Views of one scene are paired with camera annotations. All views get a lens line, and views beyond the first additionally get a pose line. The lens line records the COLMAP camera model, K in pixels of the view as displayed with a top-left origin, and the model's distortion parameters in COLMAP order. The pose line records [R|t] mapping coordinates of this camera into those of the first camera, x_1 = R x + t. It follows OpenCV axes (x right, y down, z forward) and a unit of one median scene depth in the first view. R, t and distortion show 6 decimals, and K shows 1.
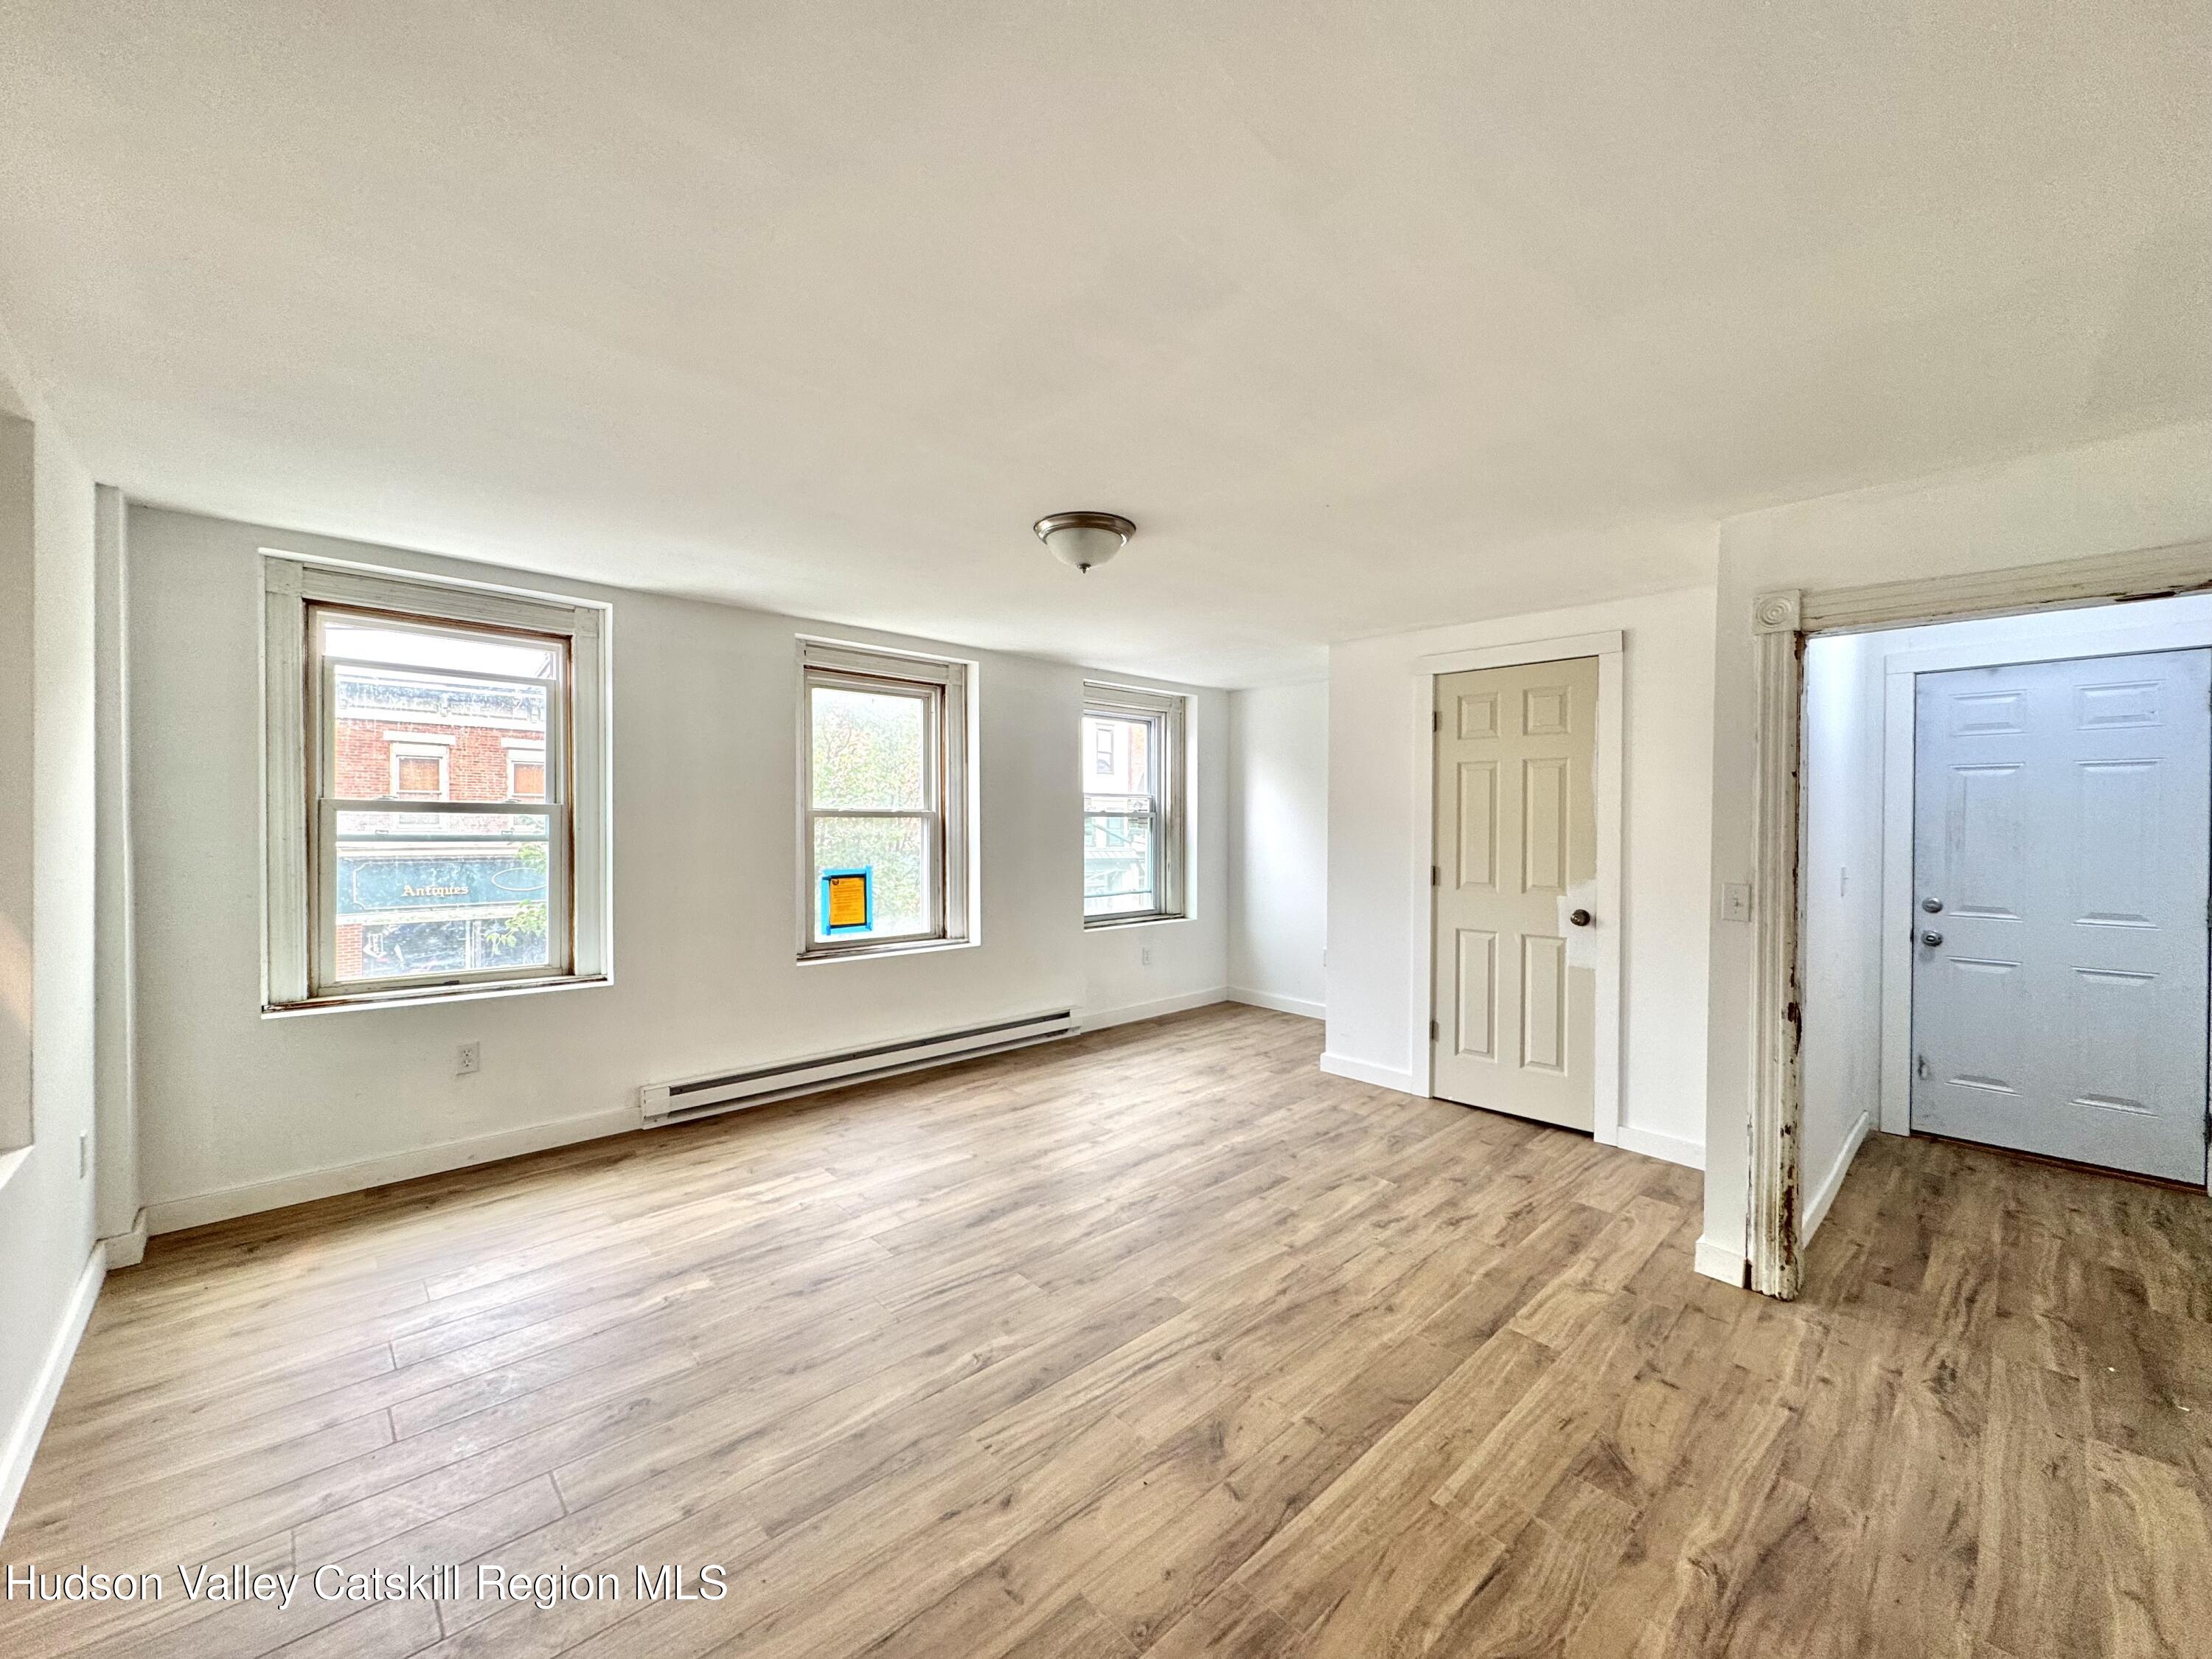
lens RADIAL K [[879.9, 0, 1106.0], [0, 879.9, 829.5], [0, 0, 1]] dist [-0.003283, 0.000097]
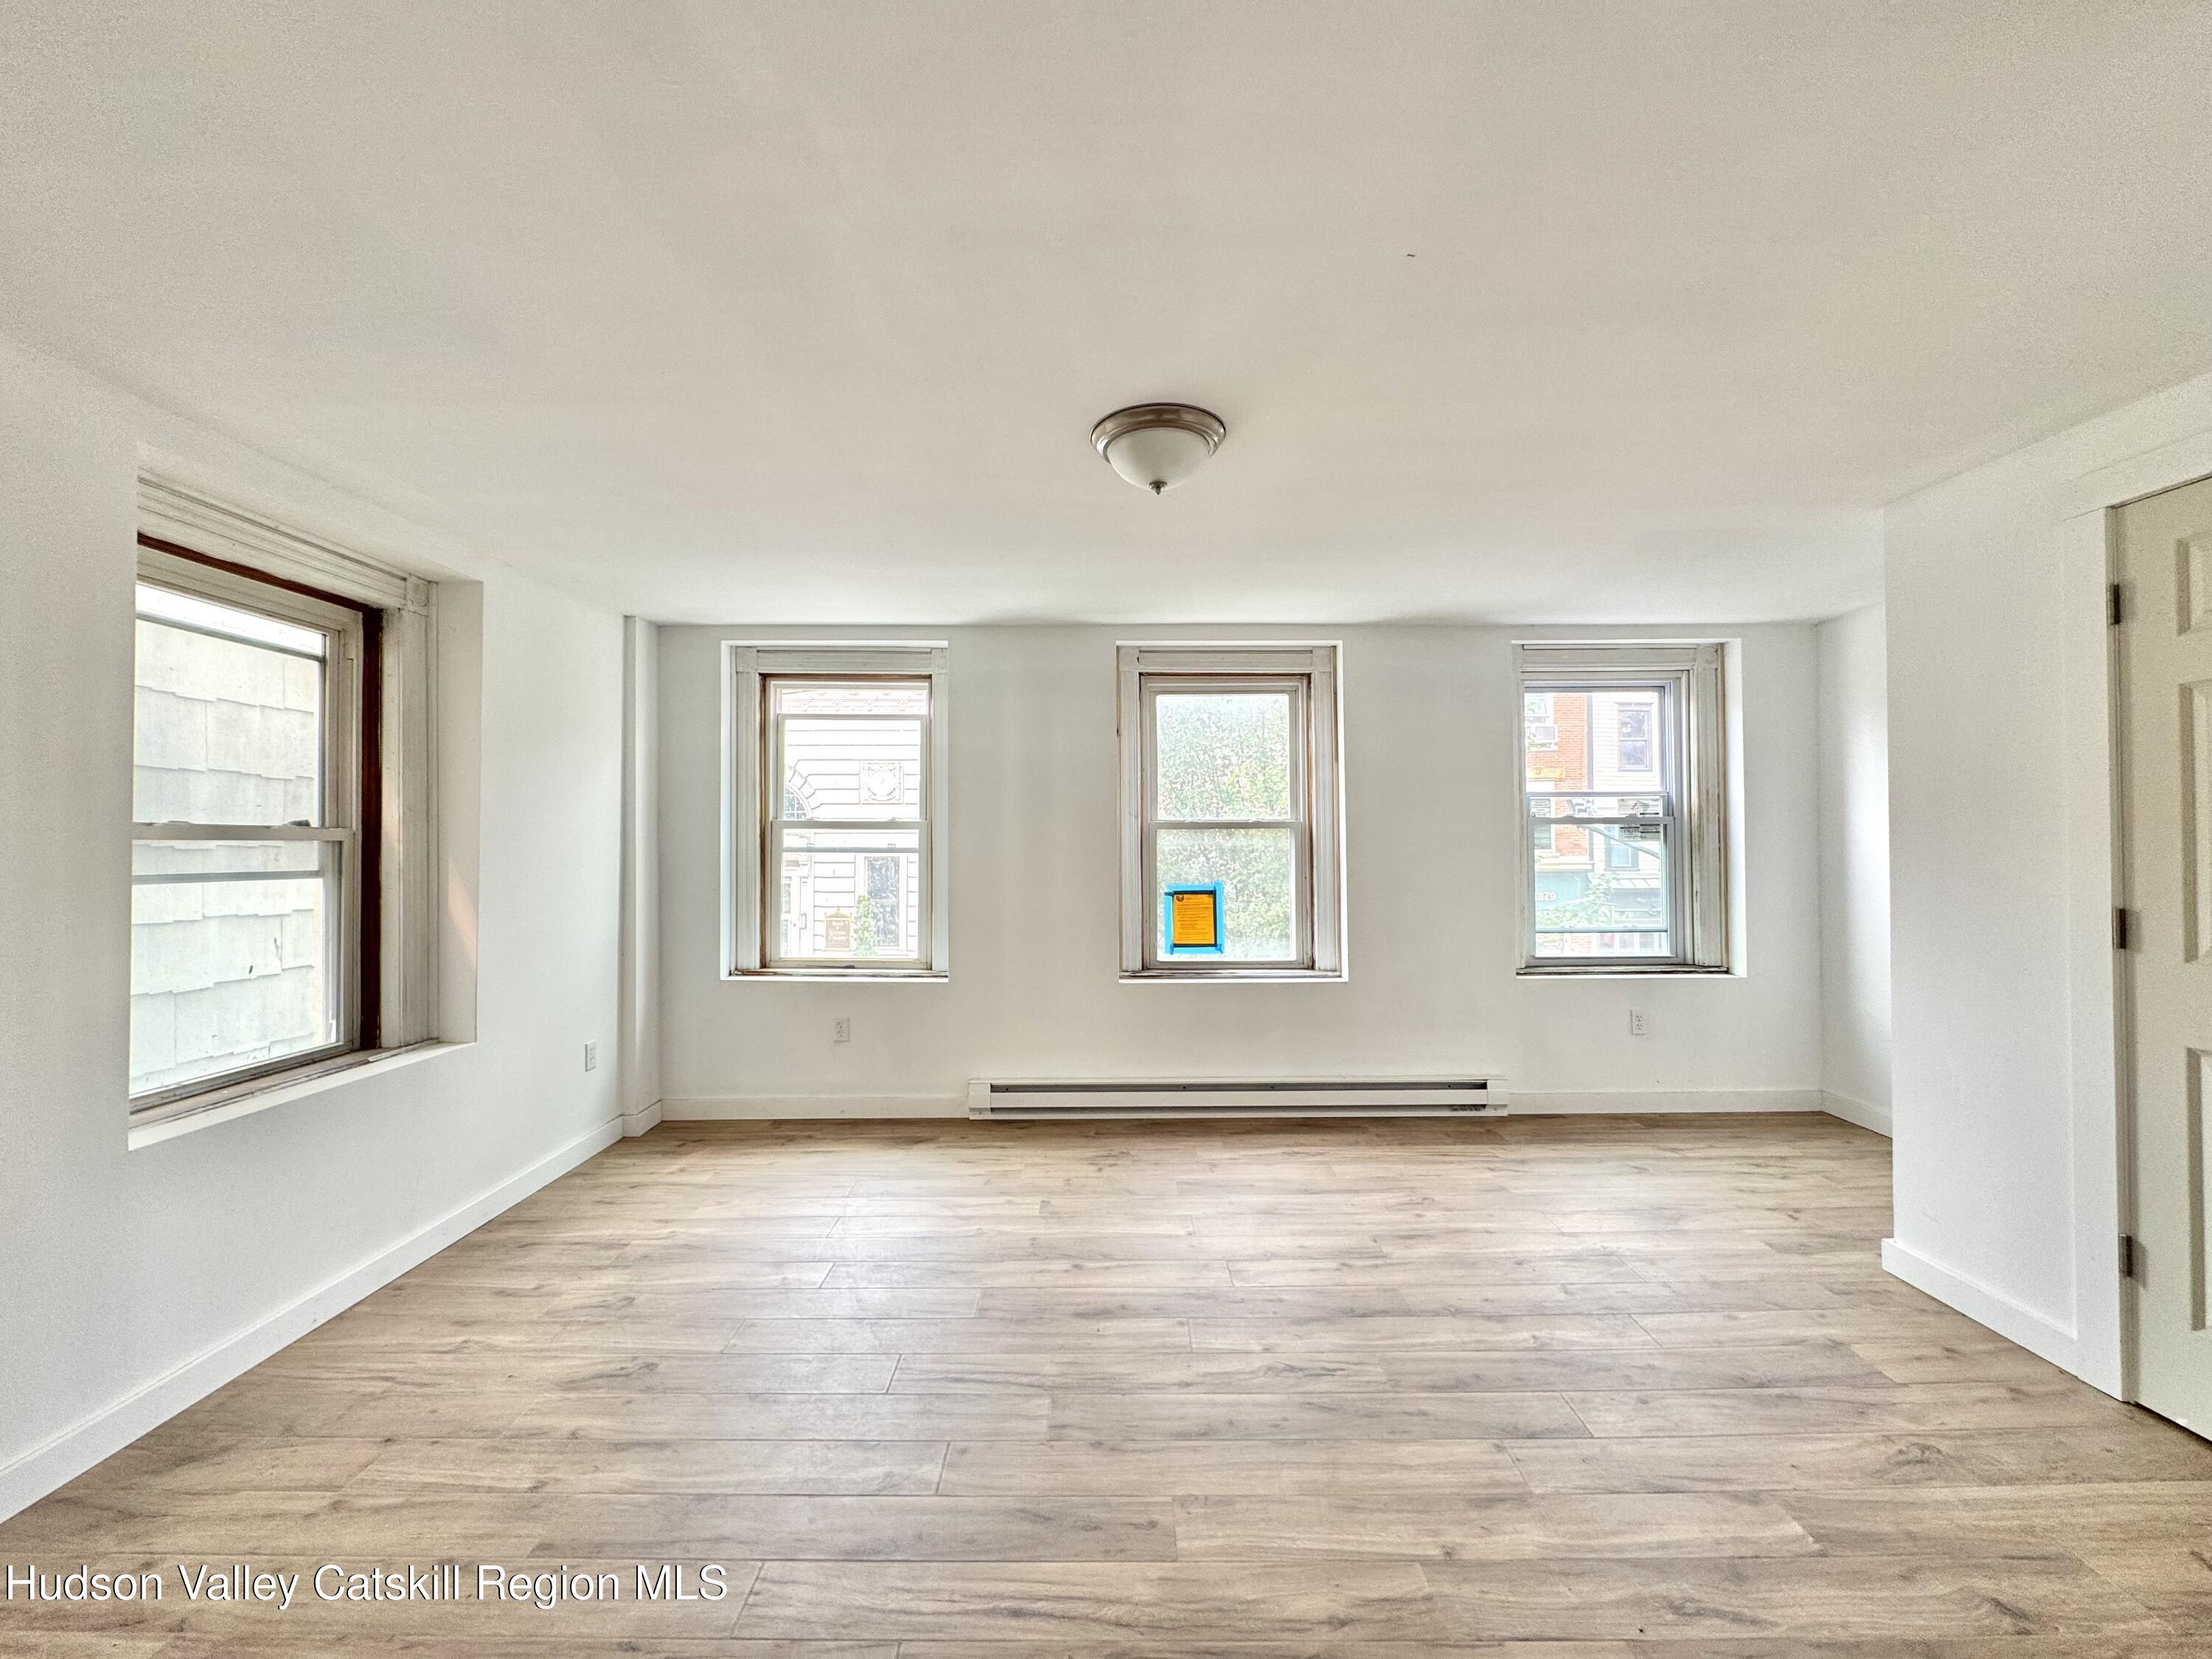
lens RADIAL K [[877.7, 0, 1106.0], [0, 877.7, 829.5], [0, 0, 1]] dist [-0.002672, 0.000455]
pose [[0.726691, -0.017828, -0.686733, 0.365949], [0.001996, 0.999714, -0.023841, 0.011433], [0.686962, 0.015954, 0.726518, 0.343524]]
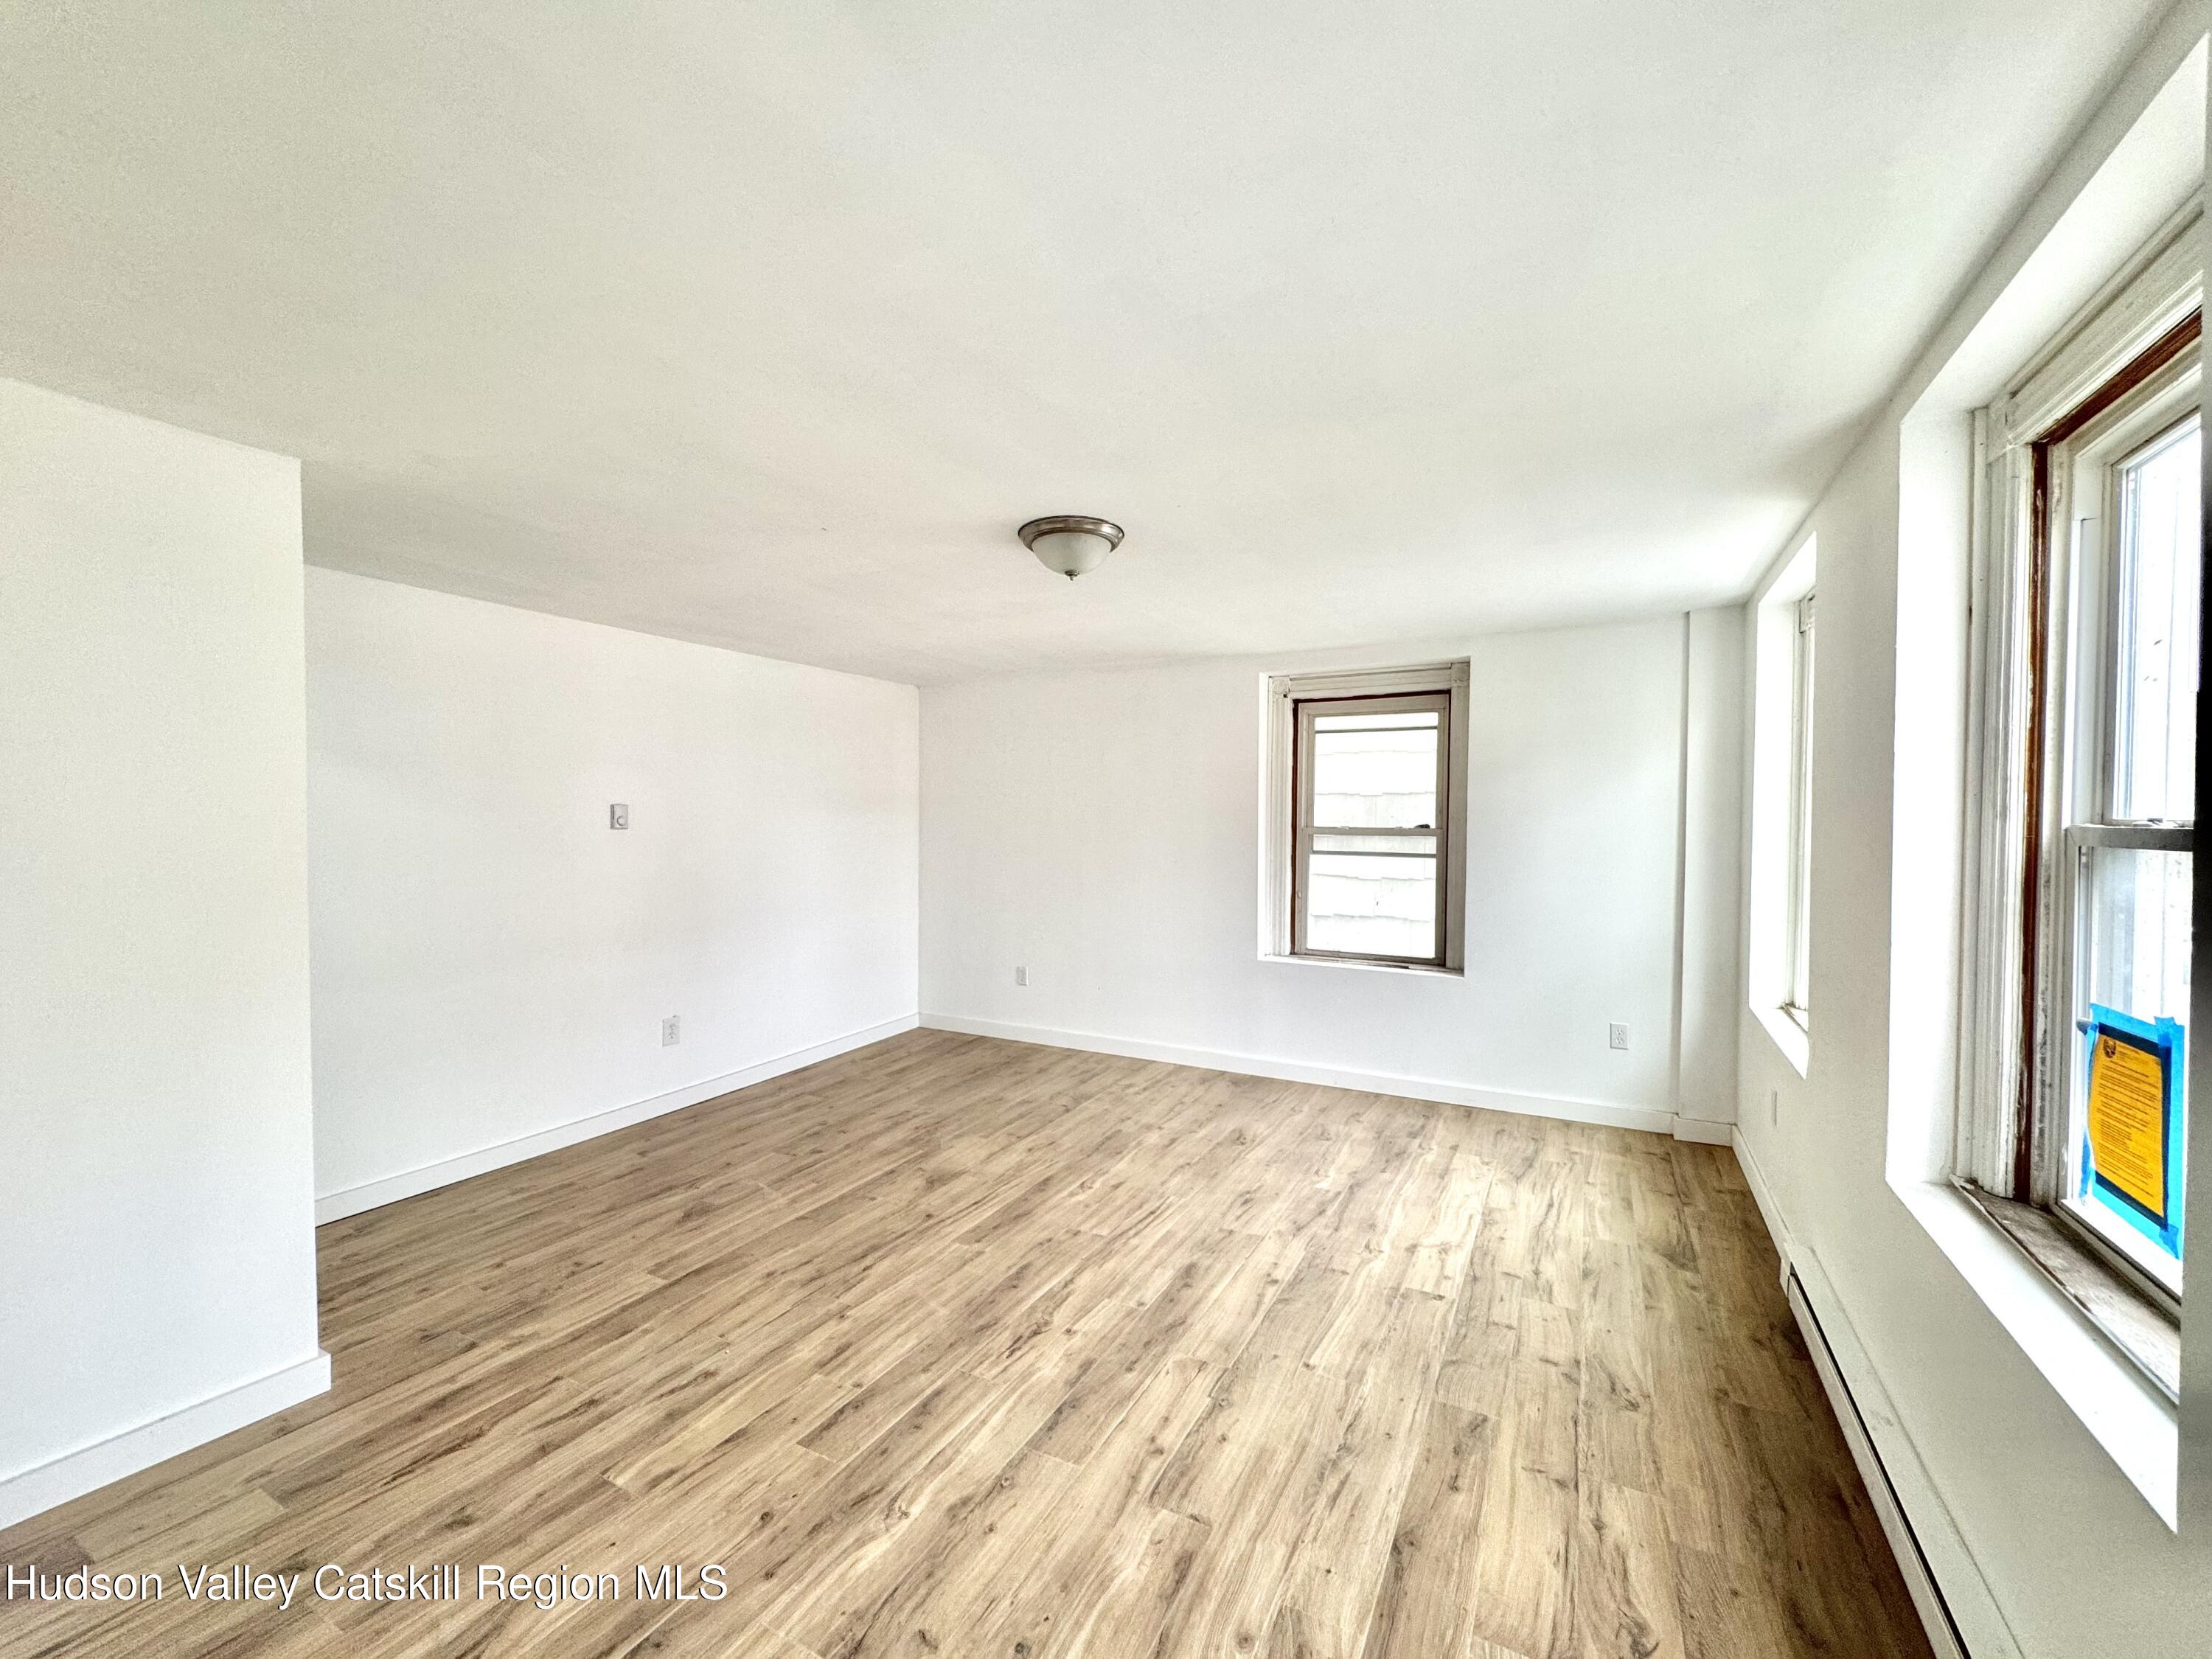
lens RADIAL K [[877.7, 0, 1106.0], [0, 877.7, 829.5], [0, 0, 1]] dist [-0.002672, 0.000455]
pose [[-0.951456, -0.004343, -0.307753, 0.188482], [-0.010631, 0.999768, 0.018758, -0.029227], [0.307600, 0.021119, -0.951281, 1.555284]]
